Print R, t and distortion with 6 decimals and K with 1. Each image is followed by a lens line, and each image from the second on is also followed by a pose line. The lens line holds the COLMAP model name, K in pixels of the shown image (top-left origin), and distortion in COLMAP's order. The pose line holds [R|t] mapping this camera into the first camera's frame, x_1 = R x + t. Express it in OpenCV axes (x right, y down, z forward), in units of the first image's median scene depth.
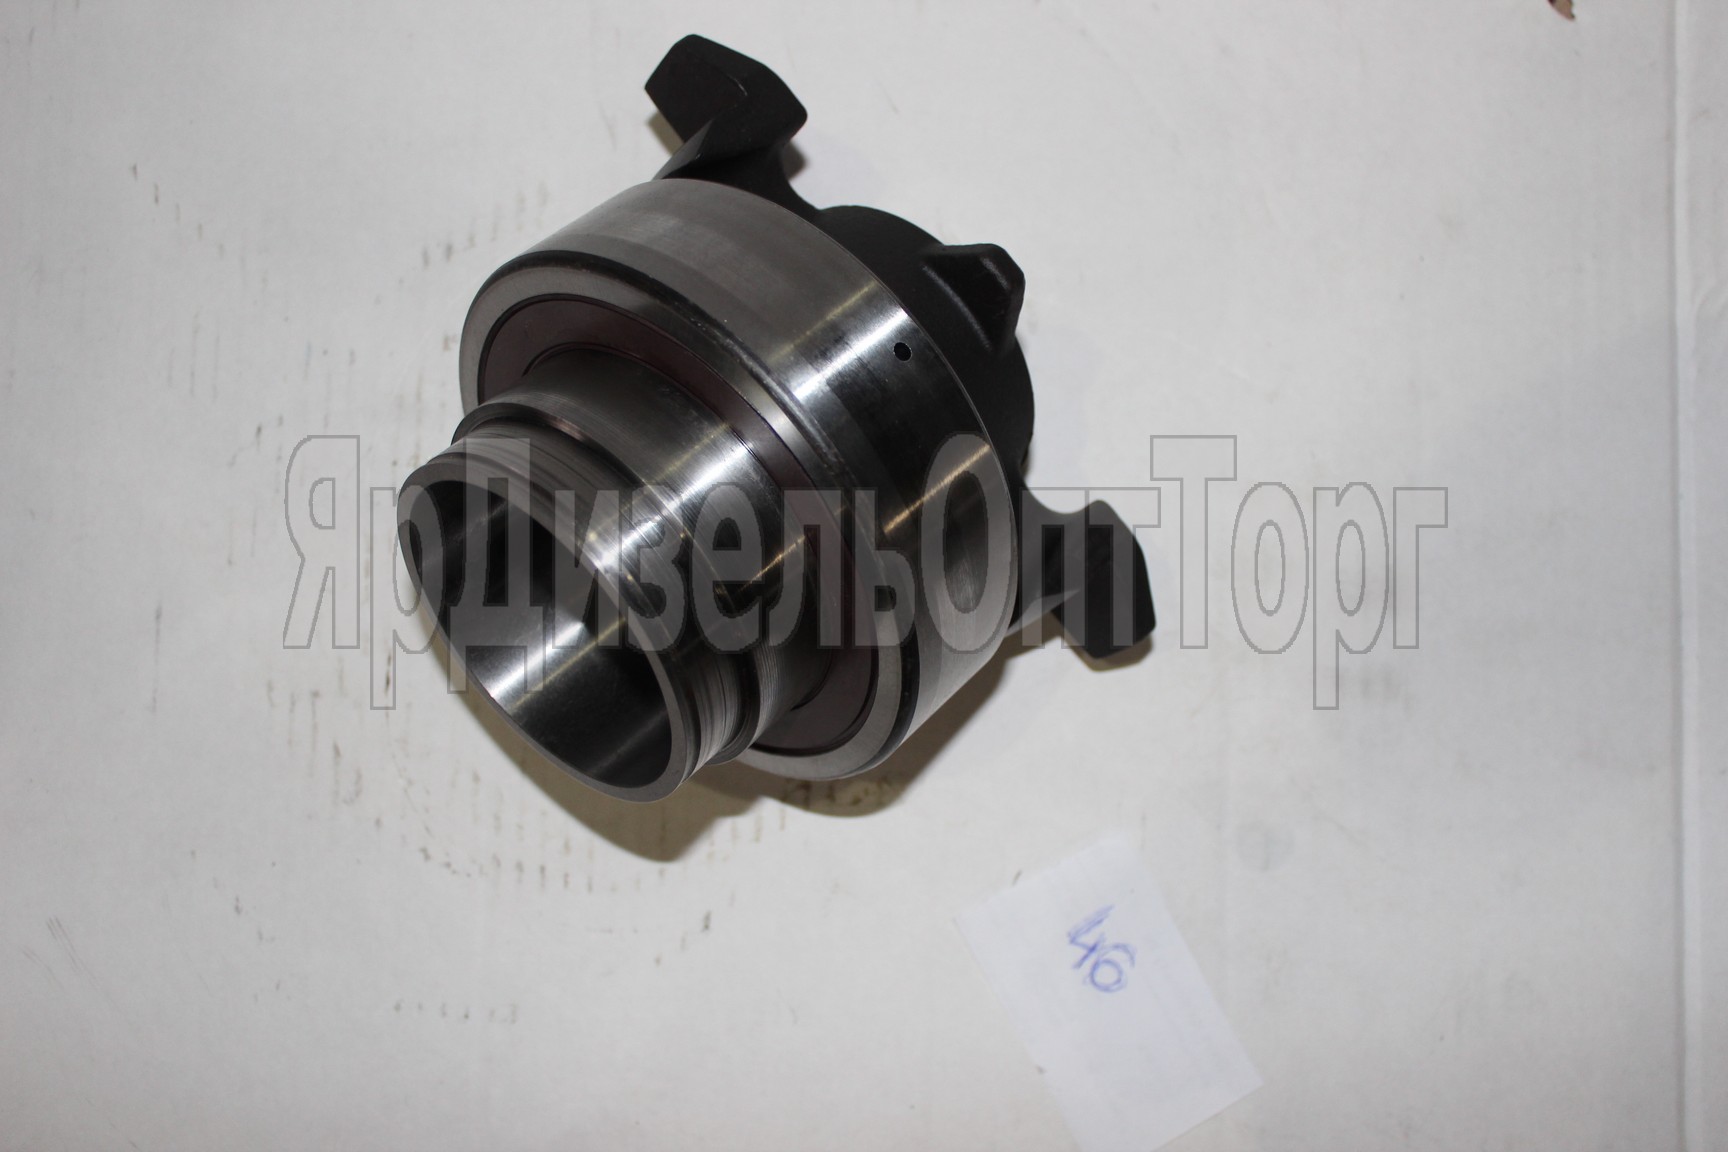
lens RADIAL K [[1827.6, 0, 863.4], [0, 1827.6, 570.0], [0, 0, 1]] dist [-0.059058, 0.000000]
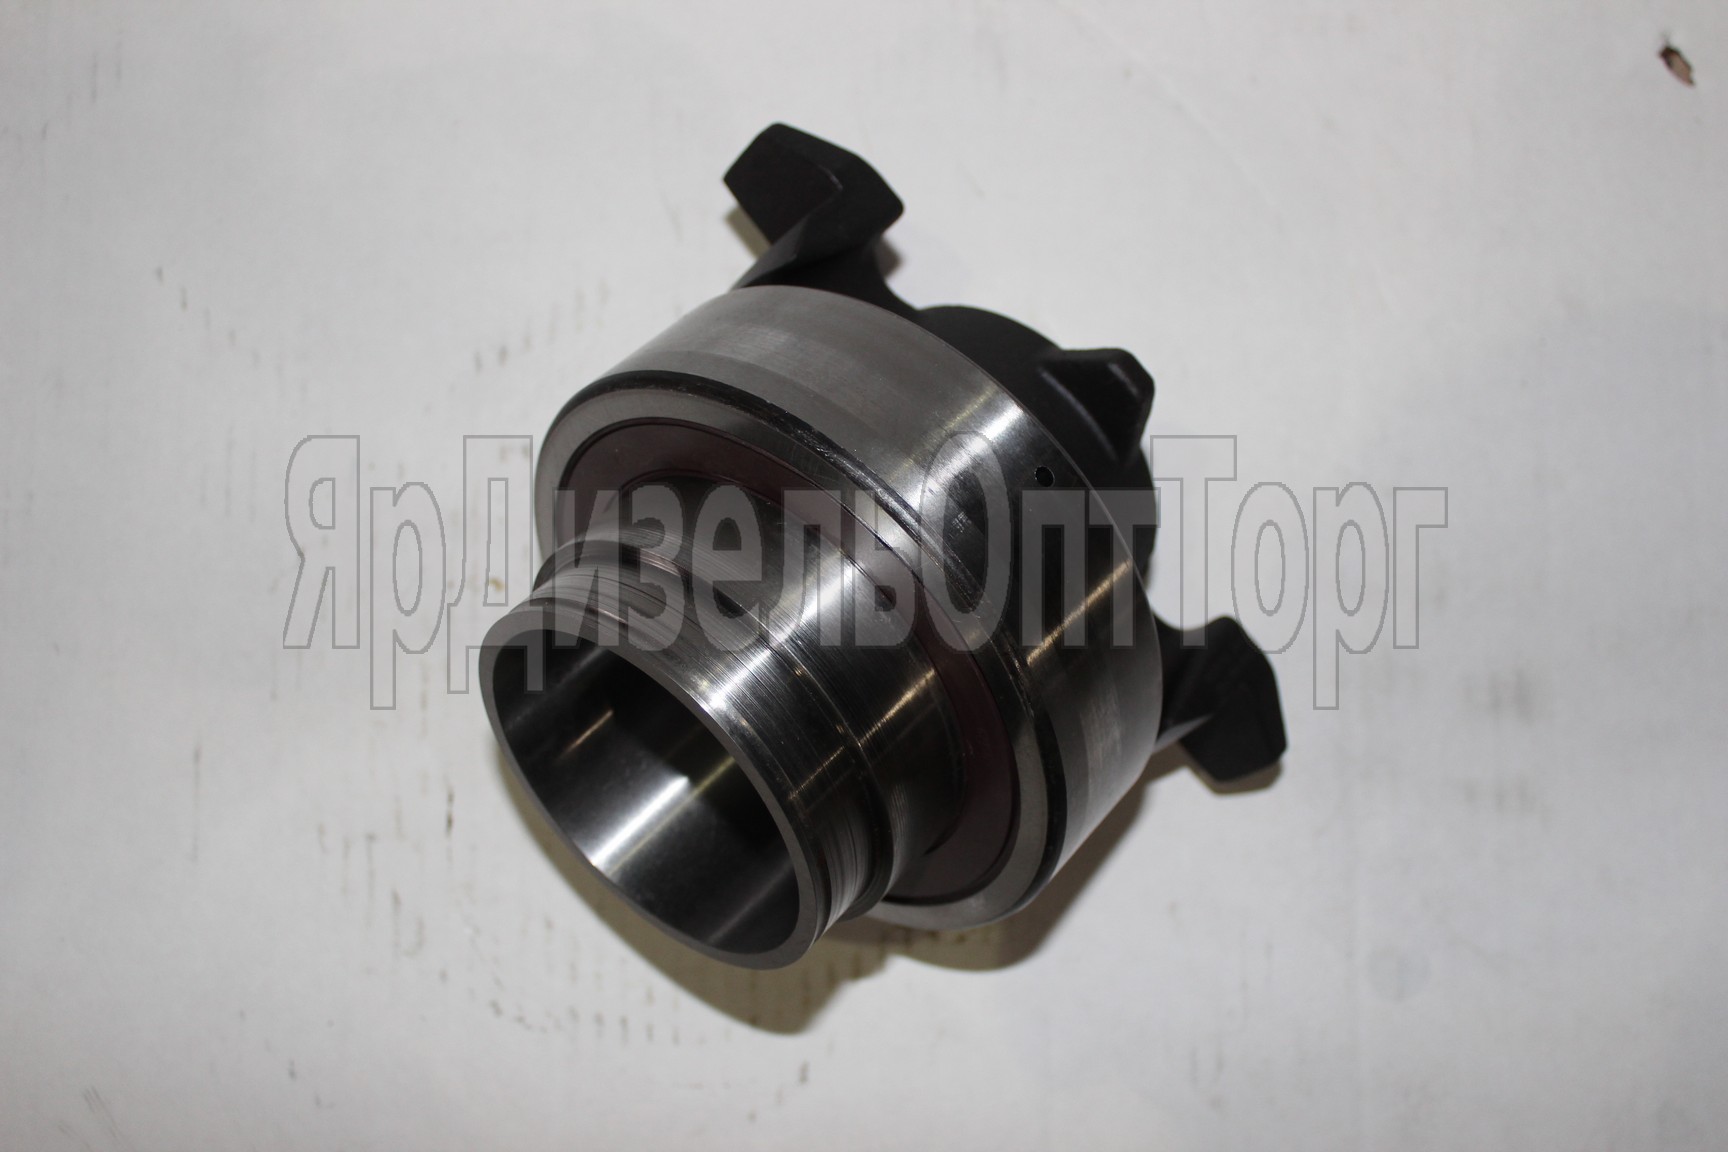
lens RADIAL K [[1827.6, 0, 869.9], [0, 1827.6, 580.3], [0, 0, 1]] dist [-0.059058, 0.000000]
pose [[0.999470, -0.024110, 0.021885, -0.066181], [0.024436, 0.999593, -0.014738, -0.043231], [-0.021521, 0.015265, 0.999652, 0.070143]]
